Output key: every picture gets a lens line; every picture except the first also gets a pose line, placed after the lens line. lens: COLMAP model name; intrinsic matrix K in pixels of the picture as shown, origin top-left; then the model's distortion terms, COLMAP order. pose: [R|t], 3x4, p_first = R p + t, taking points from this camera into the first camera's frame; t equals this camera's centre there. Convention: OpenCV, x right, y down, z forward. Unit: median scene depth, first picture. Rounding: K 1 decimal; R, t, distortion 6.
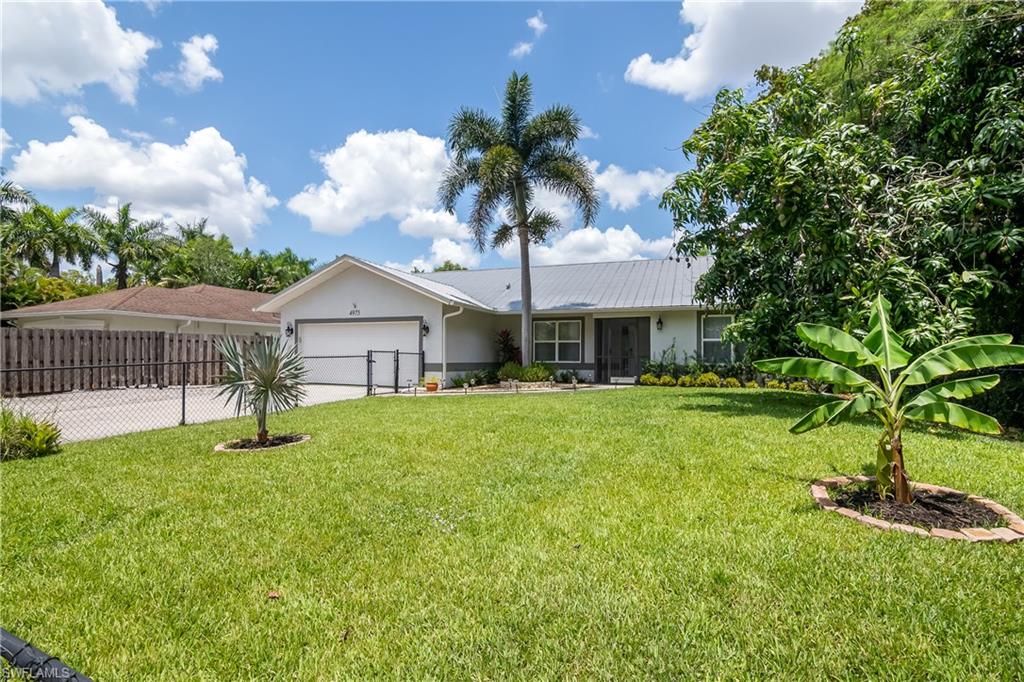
lens RADIAL K [[504.1, 0, 512.0], [0, 504.1, 341.0], [0, 0, 1]] dist [-0.017053, 0.000910]
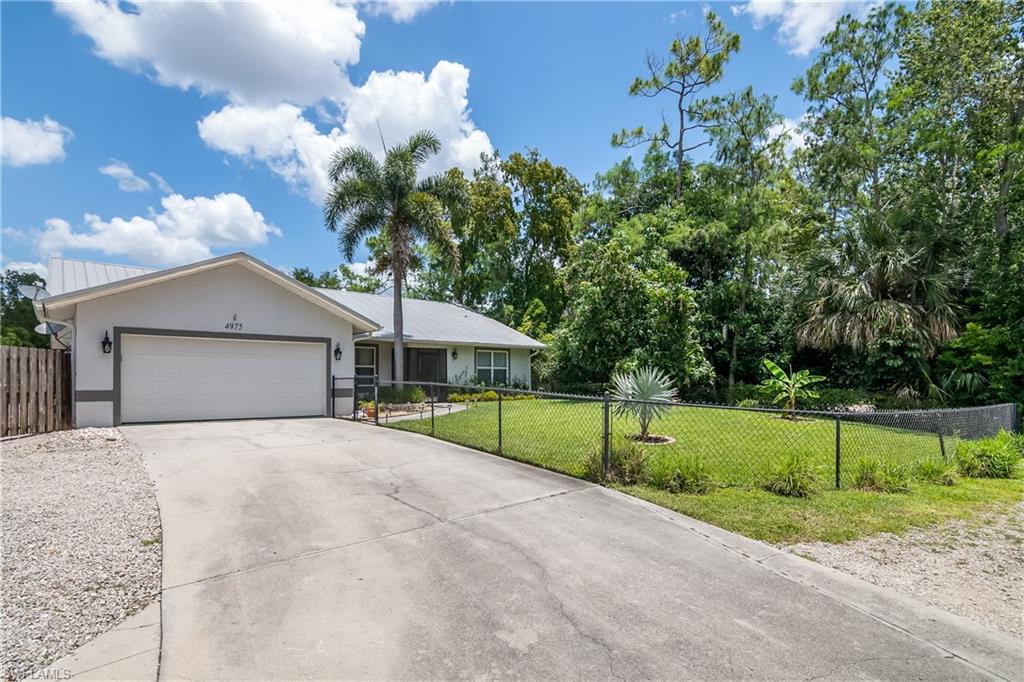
lens RADIAL K [[504.1, 0, 512.0], [0, 504.1, 341.0], [0, 0, 1]] dist [-0.017053, 0.000910]
pose [[0.466270, 0.061421, 0.882508, -0.799021], [-0.022927, 0.998091, -0.057353, 0.001458], [-0.884345, 0.006509, 0.466788, 0.252297]]
